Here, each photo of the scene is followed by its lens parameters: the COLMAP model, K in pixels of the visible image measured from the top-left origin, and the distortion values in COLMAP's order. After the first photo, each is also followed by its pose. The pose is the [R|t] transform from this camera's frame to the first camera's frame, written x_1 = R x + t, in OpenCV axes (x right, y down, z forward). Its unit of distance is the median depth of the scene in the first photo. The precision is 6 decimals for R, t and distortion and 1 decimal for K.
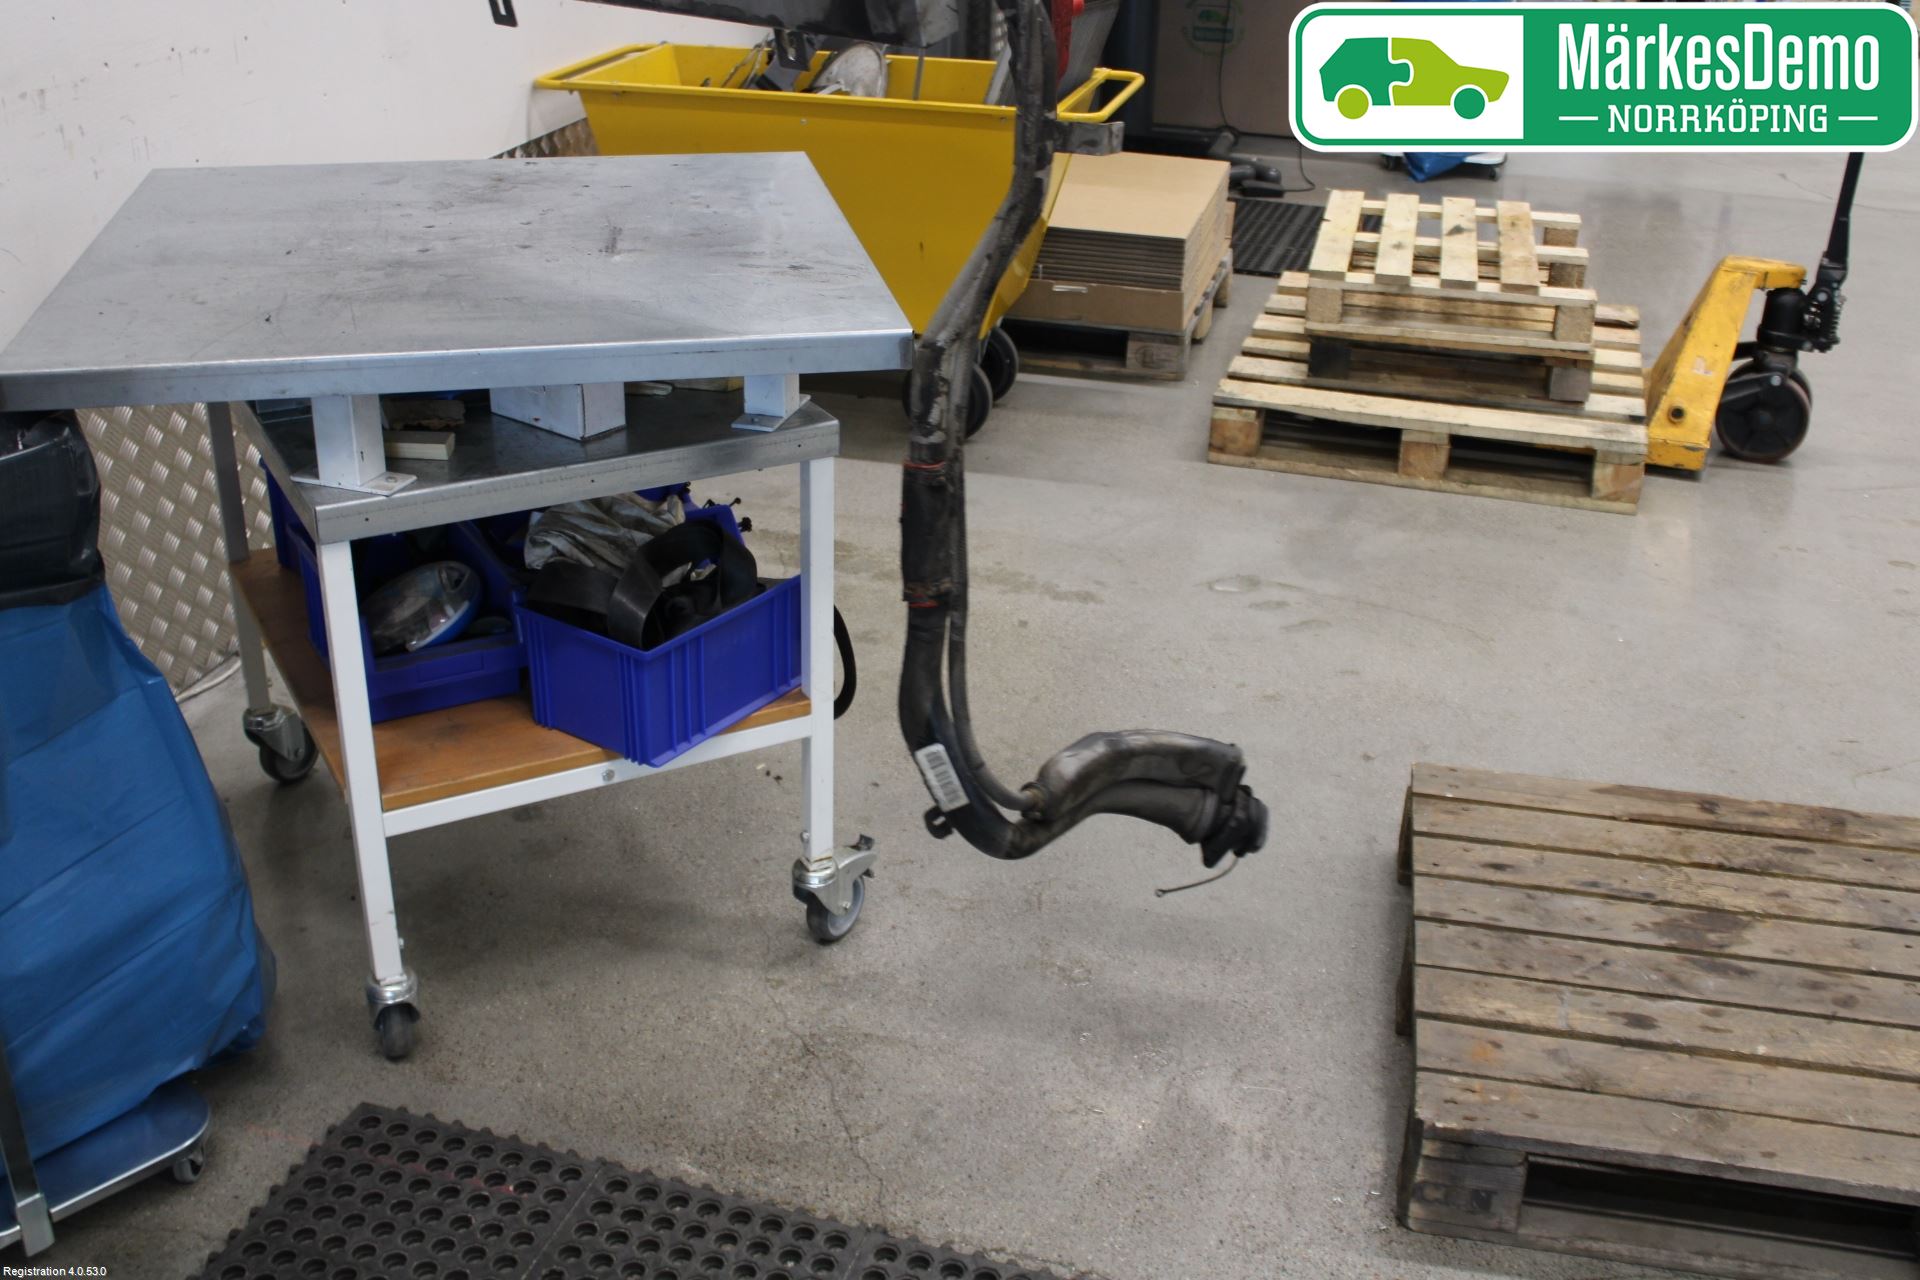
lens RADIAL K [[1914.0, 0, 969.0], [0, 1914.0, 636.5], [0, 0, 1]] dist [-0.074899, 0.000000]
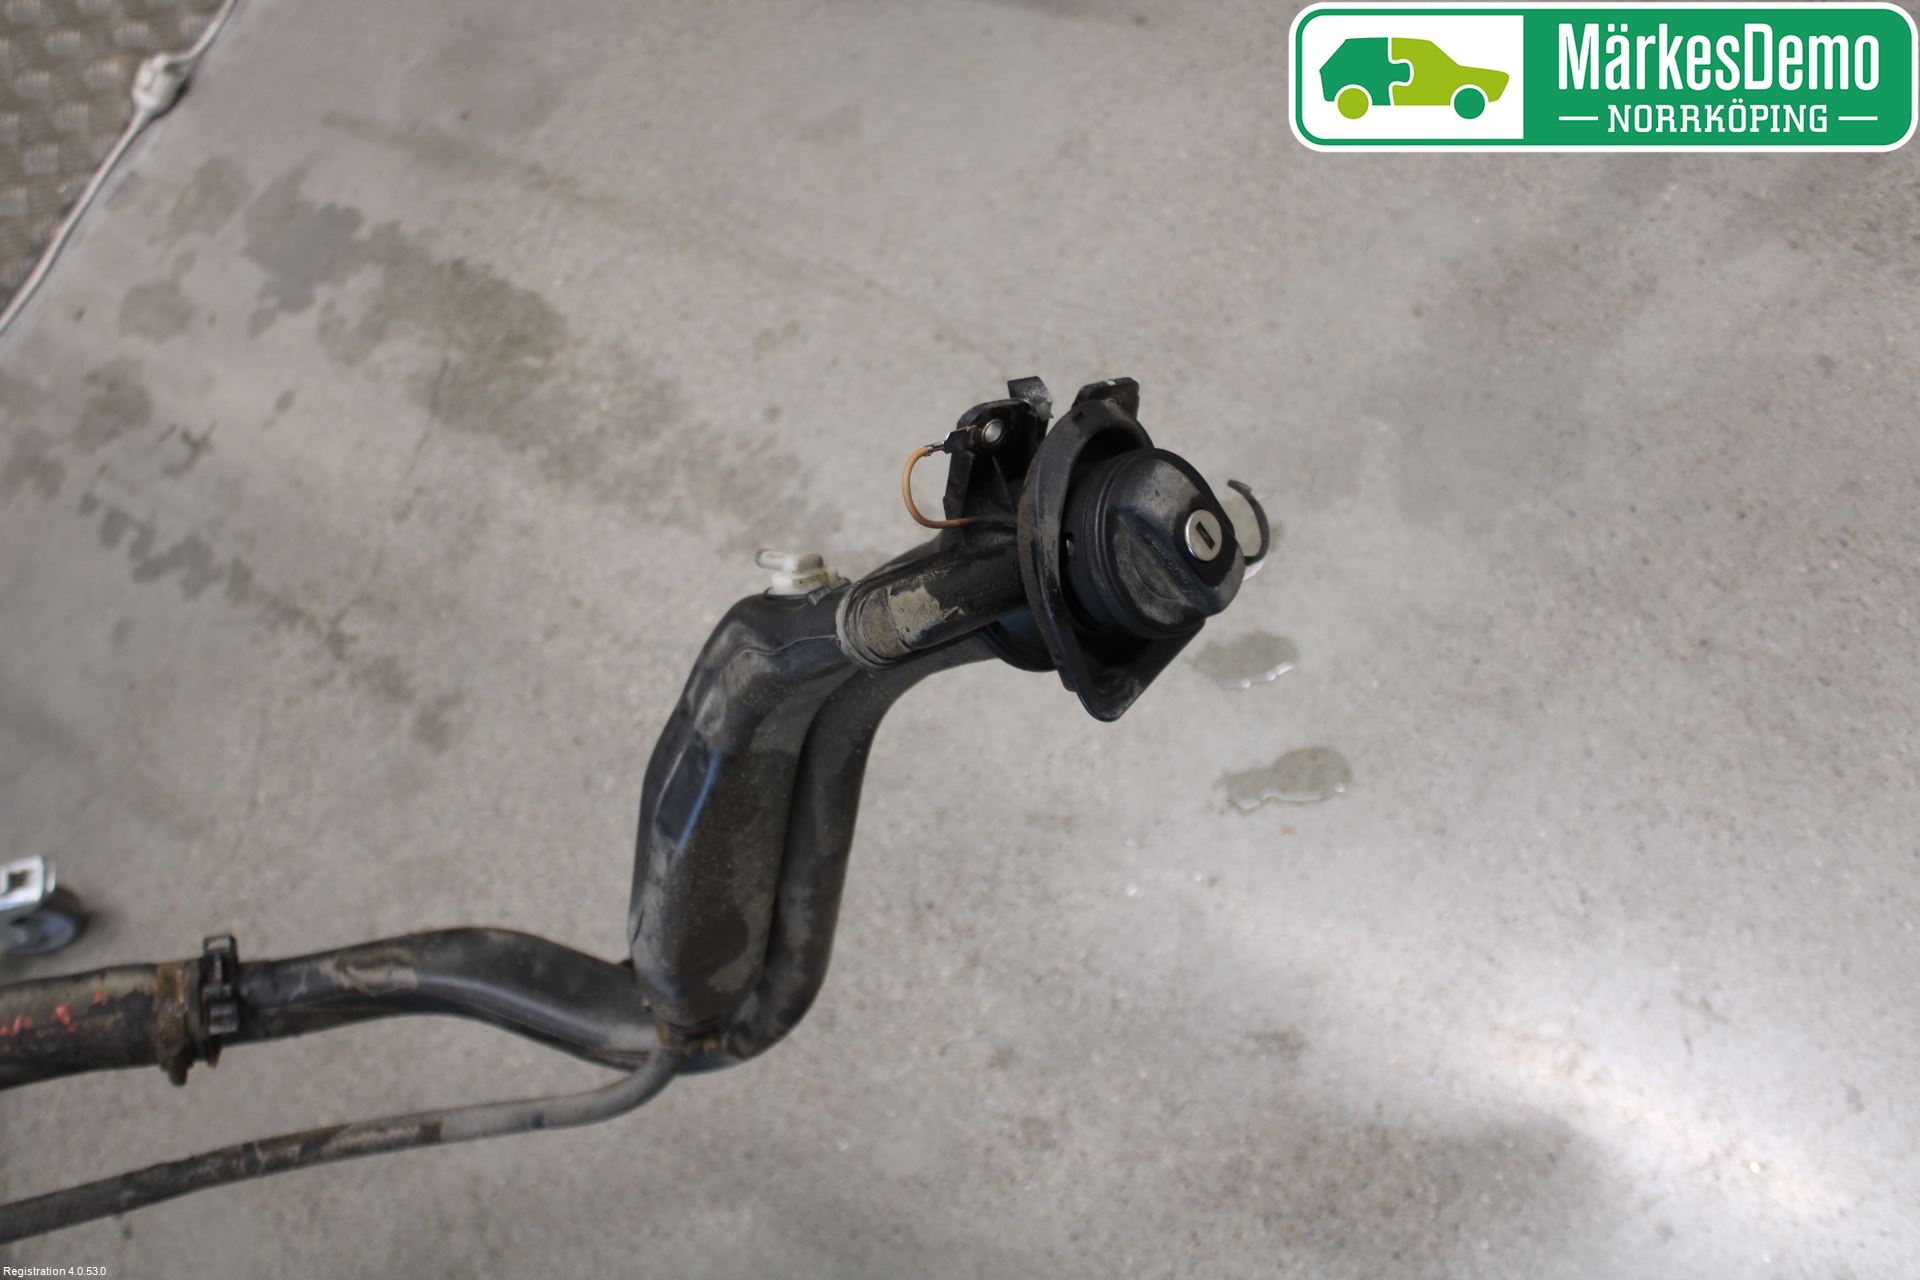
lens RADIAL K [[1914.0, 0, 938.6], [0, 1914.0, 651.5], [0, 0, 1]] dist [-0.074899, 0.000000]
pose [[0.850005, 0.119677, -0.513001, 0.265171], [0.255778, 0.757581, 0.600540, -0.236443], [0.460511, -0.641676, 0.613337, 0.623088]]
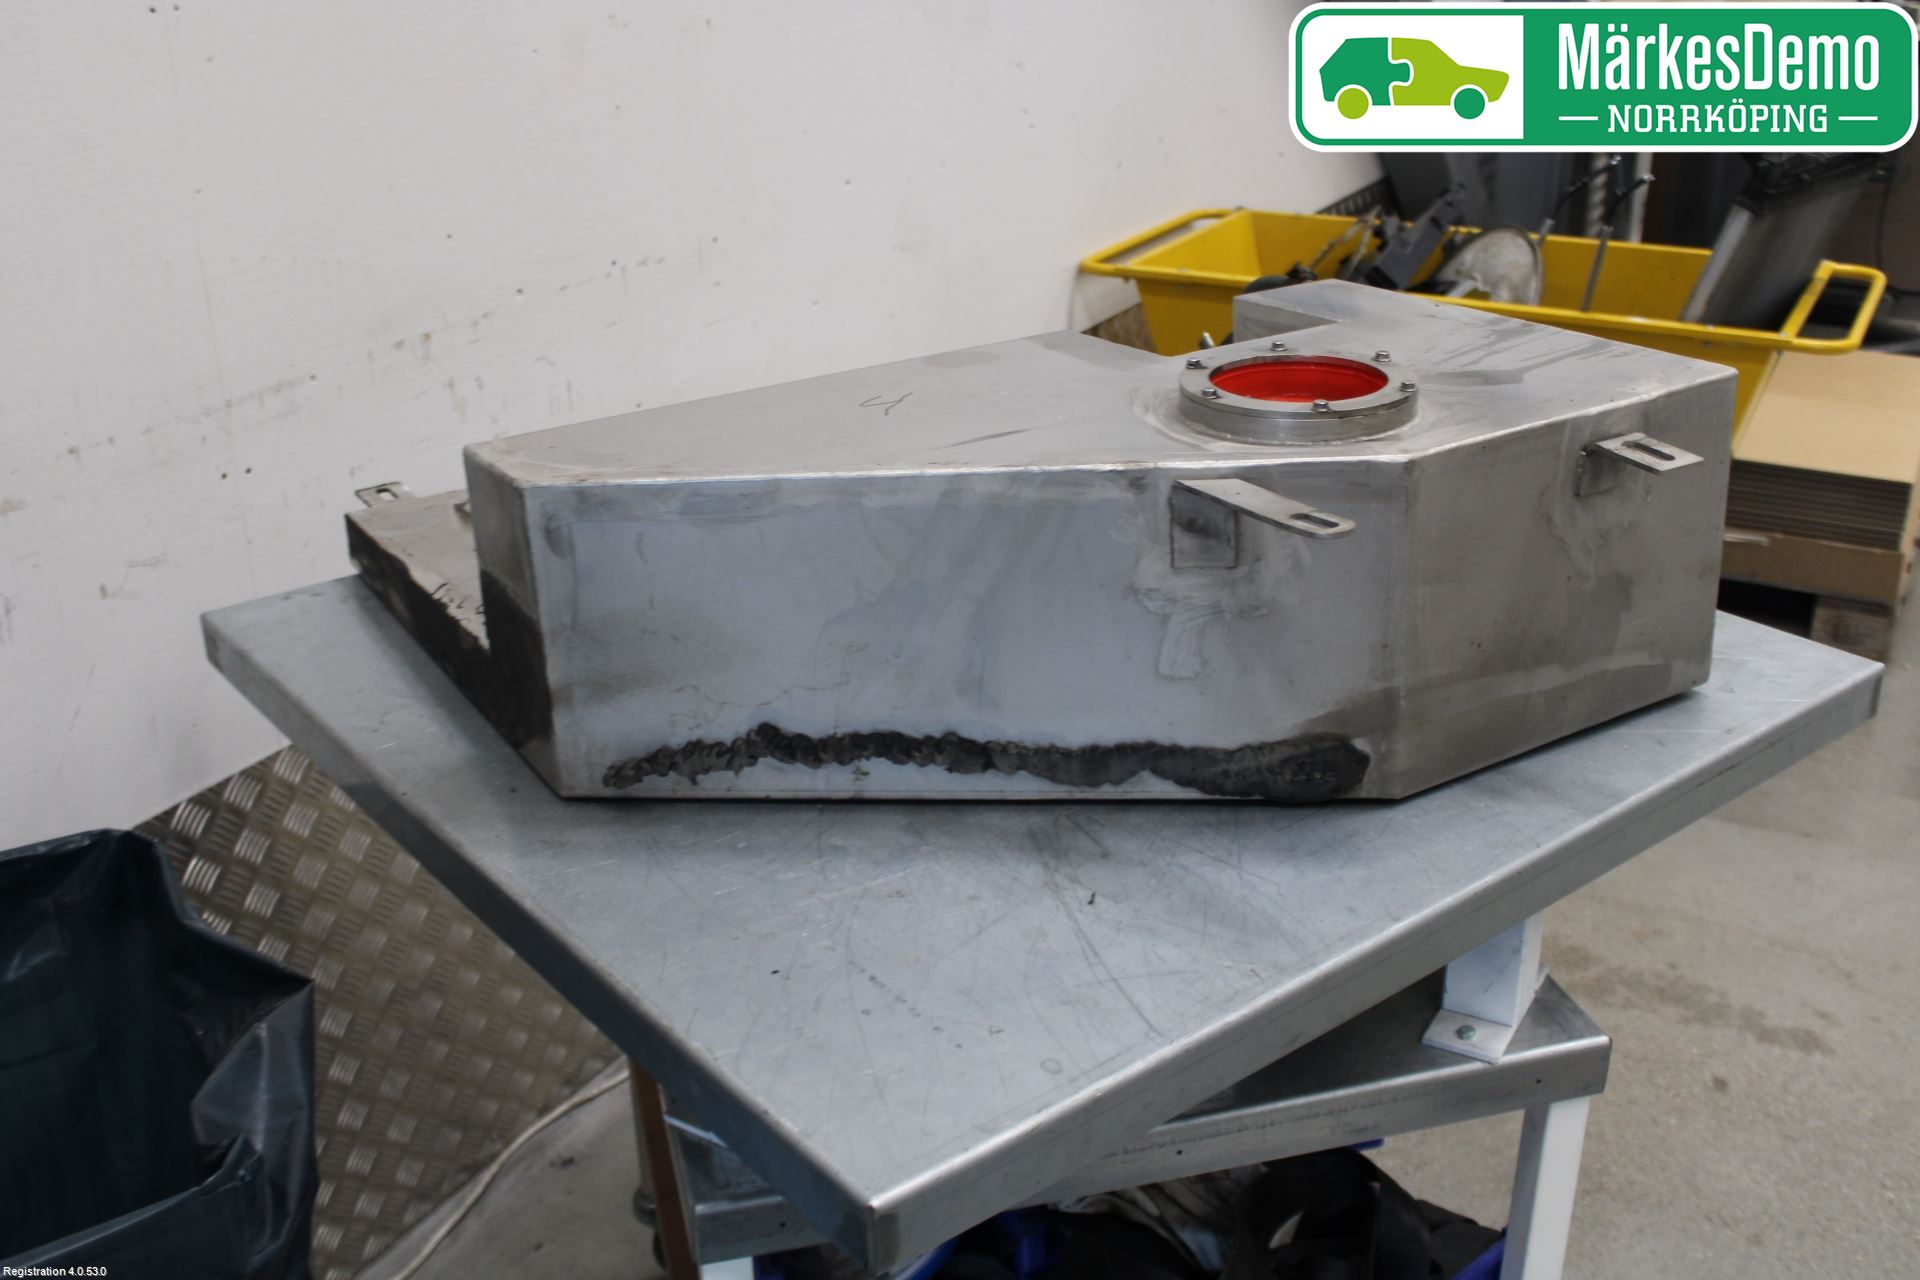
lens RADIAL K [[1914.0, 0, 957.3], [0, 1914.0, 646.6], [0, 0, 1]] dist [-0.074899, 0.000000]
pose [[0.965180, 0.064791, -0.253434, -0.064116], [-0.074747, 0.996756, -0.029845, -0.104209], [0.250678, 0.047750, 0.966892, 0.216918]]
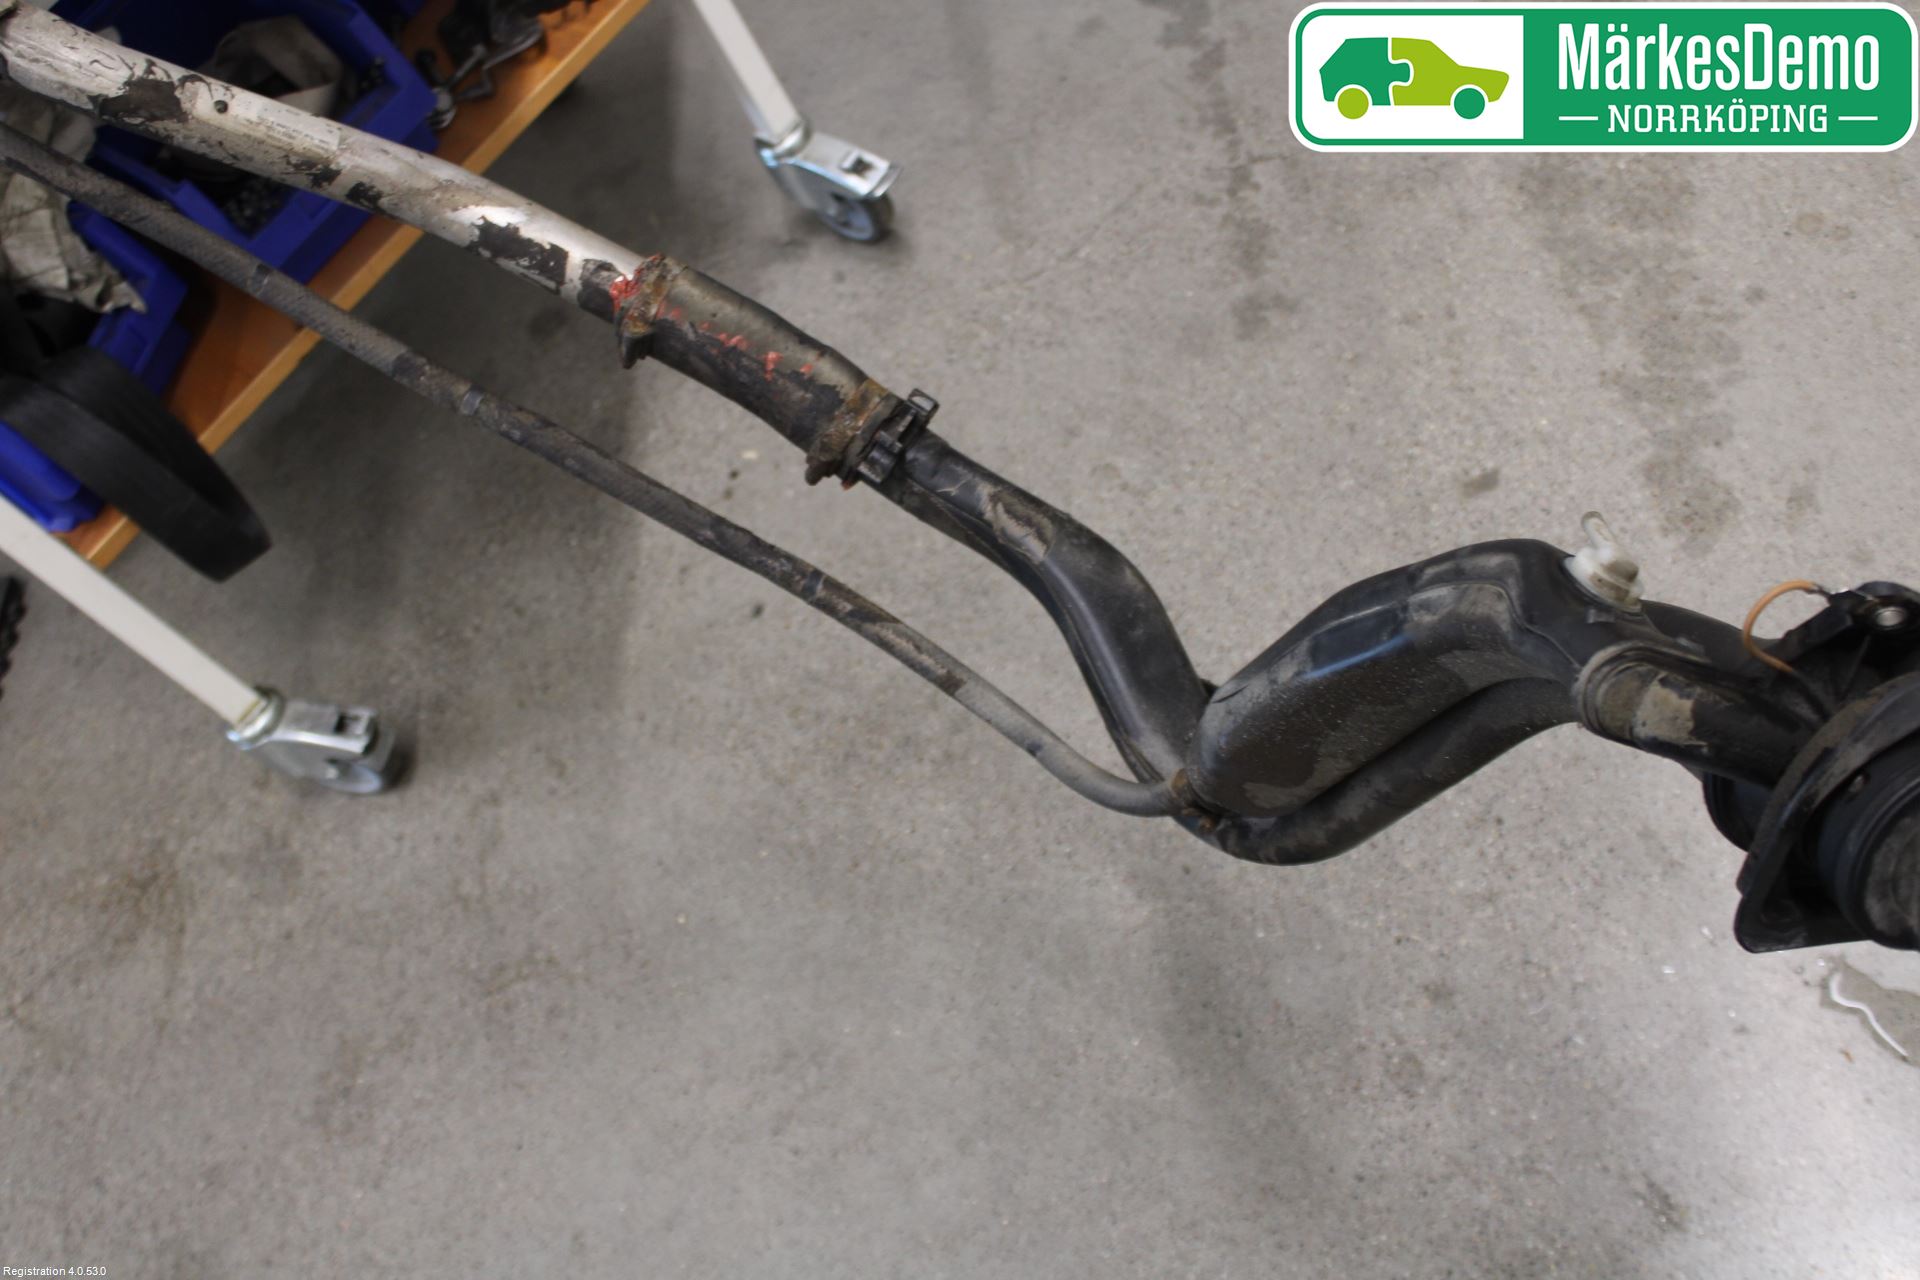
lens RADIAL K [[1914.0, 0, 979.2], [0, 1914.0, 642.2], [0, 0, 1]] dist [-0.074899, 0.000000]
pose [[0.317956, 0.704207, -0.634821, 0.248275], [-0.071760, 0.685521, 0.724507, -0.244661], [0.945386, -0.184807, 0.268499, 0.639753]]
